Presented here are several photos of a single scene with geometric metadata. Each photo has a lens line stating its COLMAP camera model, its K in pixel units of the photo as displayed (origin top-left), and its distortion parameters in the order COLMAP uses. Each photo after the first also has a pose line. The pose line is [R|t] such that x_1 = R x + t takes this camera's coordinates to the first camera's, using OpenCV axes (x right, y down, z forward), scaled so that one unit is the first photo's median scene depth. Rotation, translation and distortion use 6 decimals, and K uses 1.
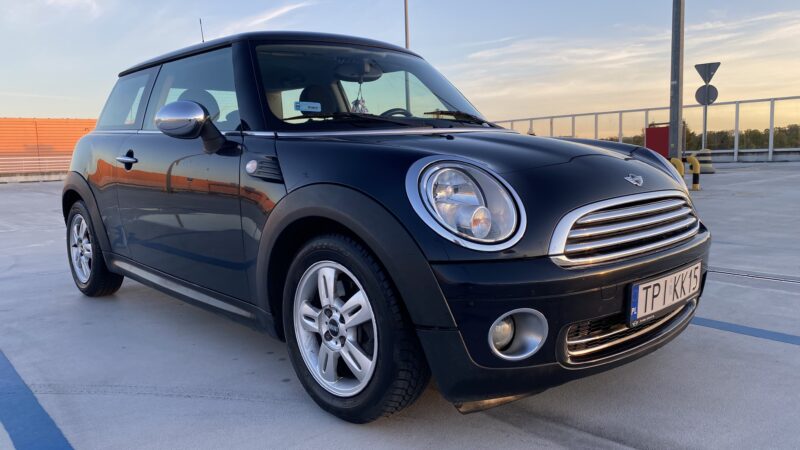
lens RADIAL K [[596.6, 0, 402.2], [0, 596.6, 222.2], [0, 0, 1]] dist [0.039412, -0.036855]
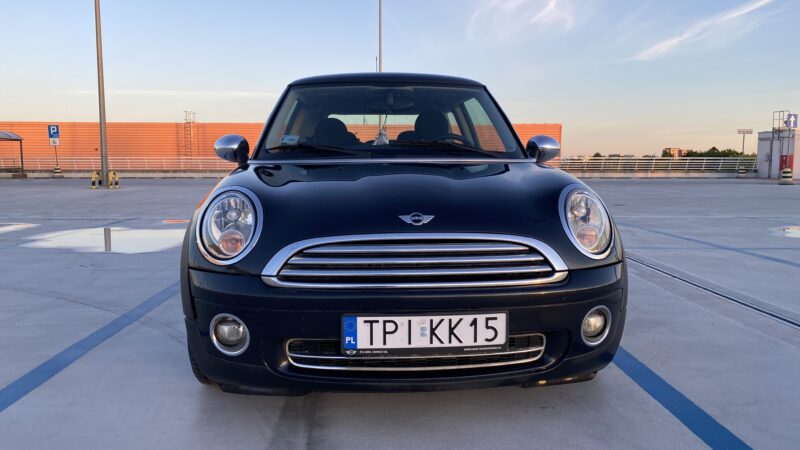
lens RADIAL K [[596.6, 0, 370.1], [0, 596.6, 213.4], [0, 0, 1]] dist [0.039412, -0.036855]
pose [[0.771672, 0.078588, -0.631146, 1.068275], [-0.085291, 0.996160, 0.019757, -0.100790], [0.630275, 0.038585, 0.775412, 0.191557]]
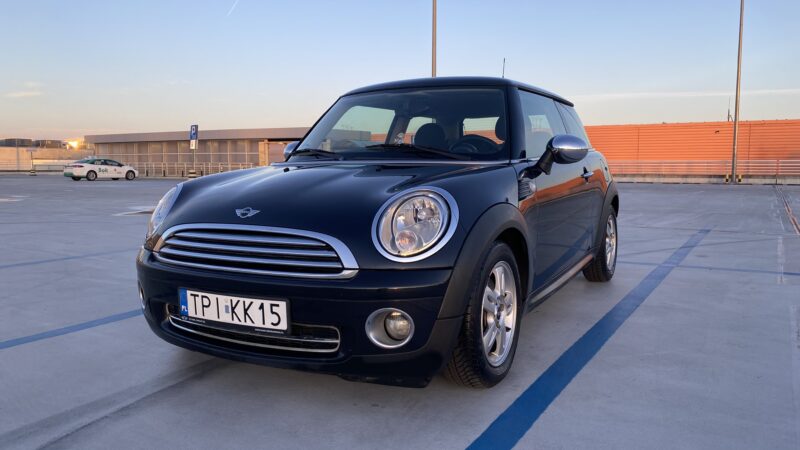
lens RADIAL K [[596.6, 0, 401.2], [0, 596.6, 219.3], [0, 0, 1]] dist [0.039412, -0.036855]
pose [[0.321294, 0.107383, -0.940871, 1.748357], [-0.106383, 0.991354, 0.076816, -0.195643], [0.940985, 0.075412, 0.329940, 1.002026]]
